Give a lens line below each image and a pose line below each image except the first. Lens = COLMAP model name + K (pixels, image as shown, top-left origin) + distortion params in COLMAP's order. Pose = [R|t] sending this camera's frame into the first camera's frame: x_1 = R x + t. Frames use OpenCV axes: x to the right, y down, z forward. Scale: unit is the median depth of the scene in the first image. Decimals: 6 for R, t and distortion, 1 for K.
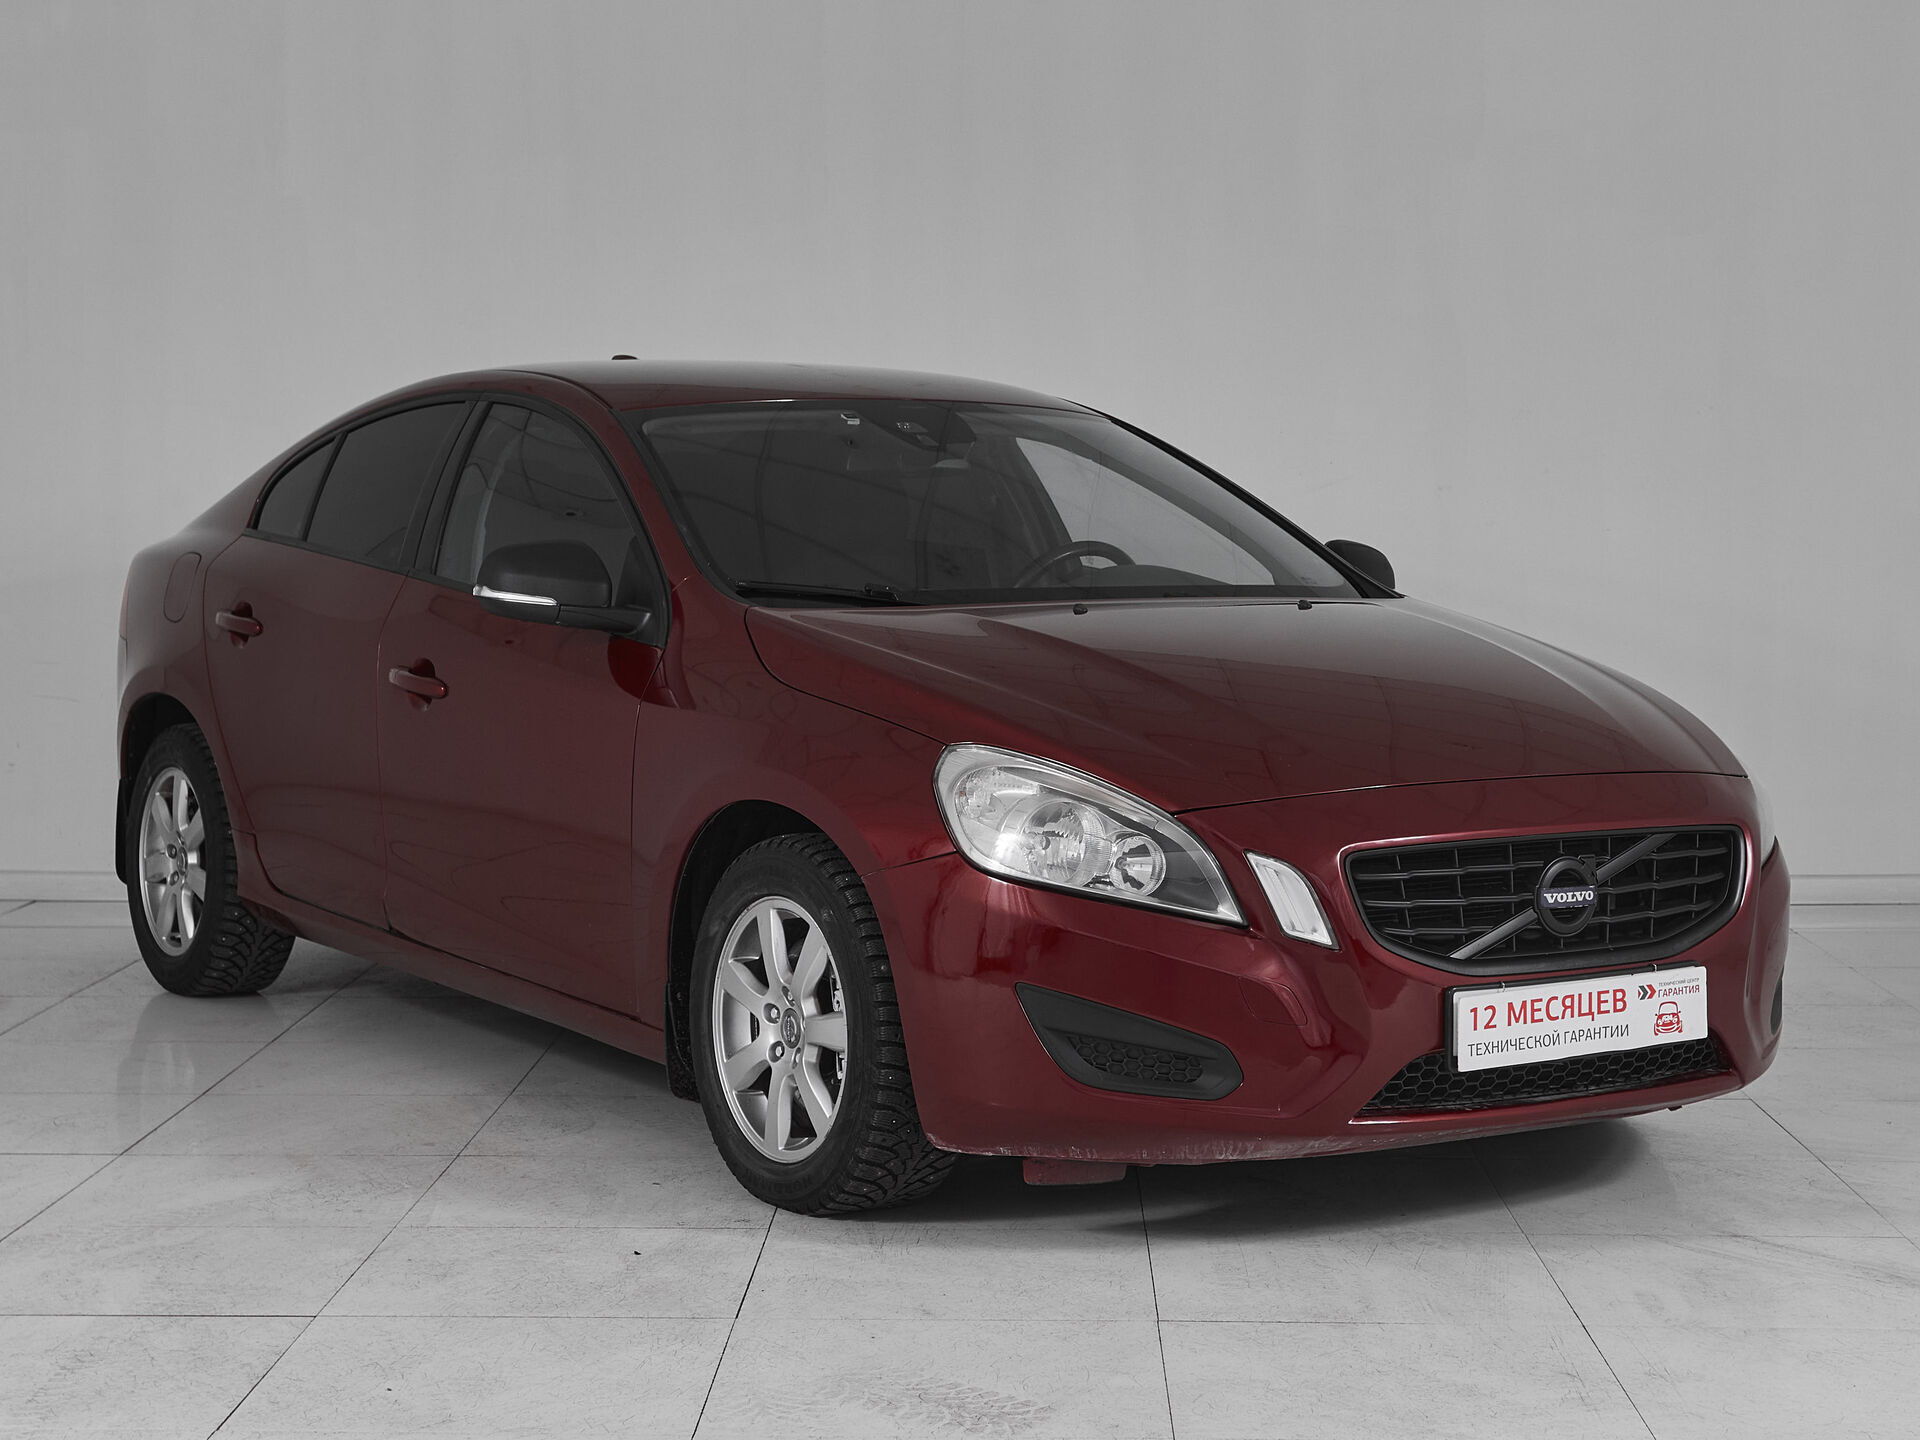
lens RADIAL K [[3419.4, 0, 960.0], [0, 3419.4, 720.0], [0, 0, 1]] dist [-0.068329, 2.635710]
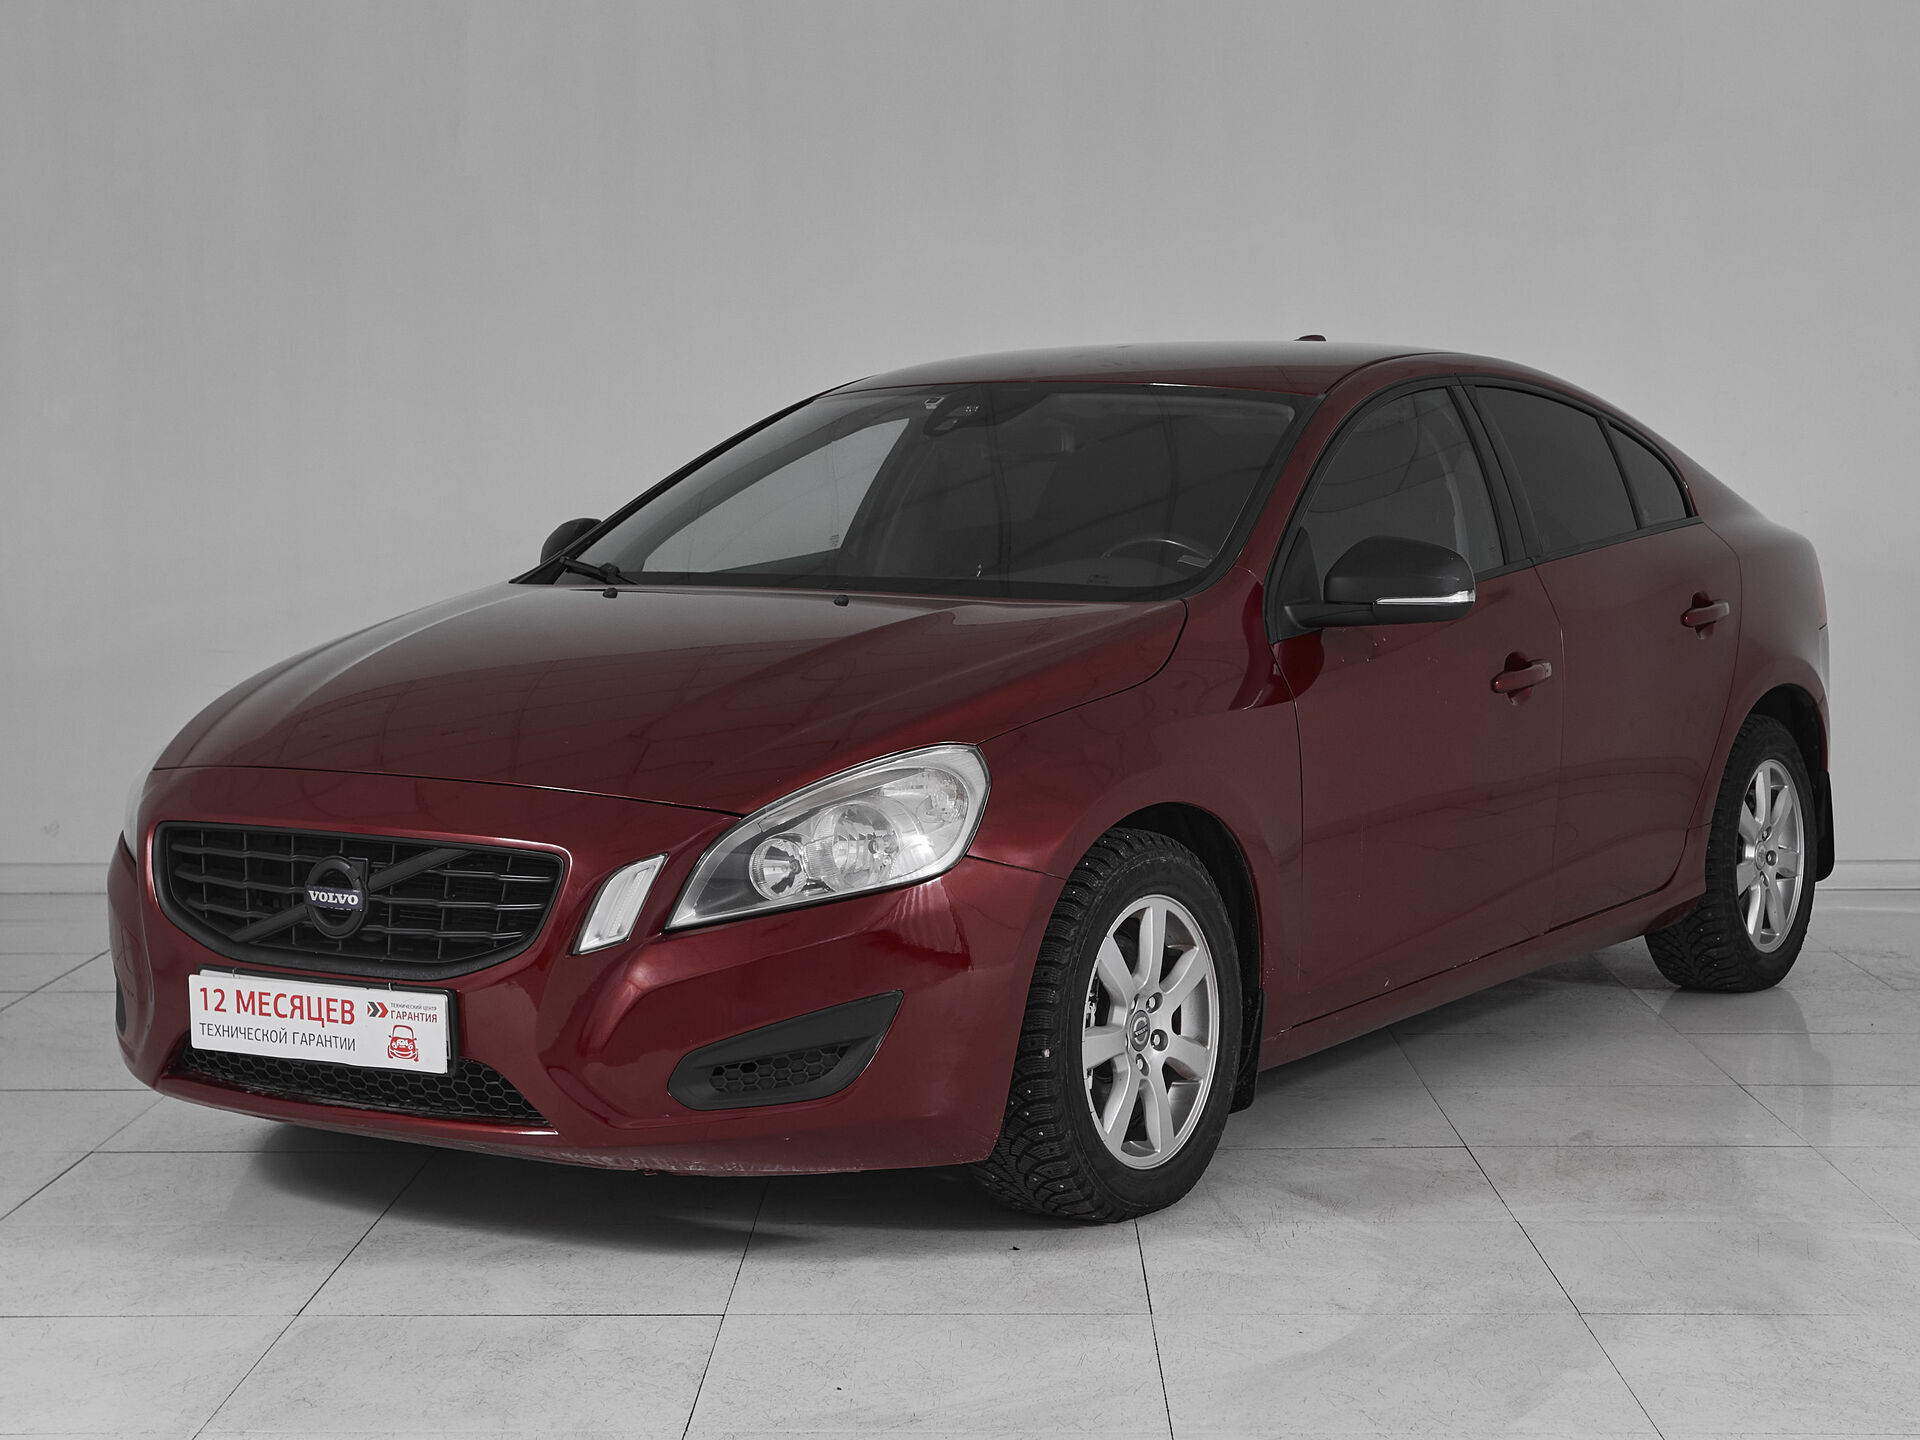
lens RADIAL K [[3419.4, 0, 960.0], [0, 3419.4, 720.0], [0, 0, 1]] dist [-0.068329, 2.635710]
pose [[0.388855, 0.067836, -0.918798, 1.138586], [-0.062427, 0.996934, 0.047184, -0.055519], [0.919182, 0.039011, 0.391897, 0.784568]]
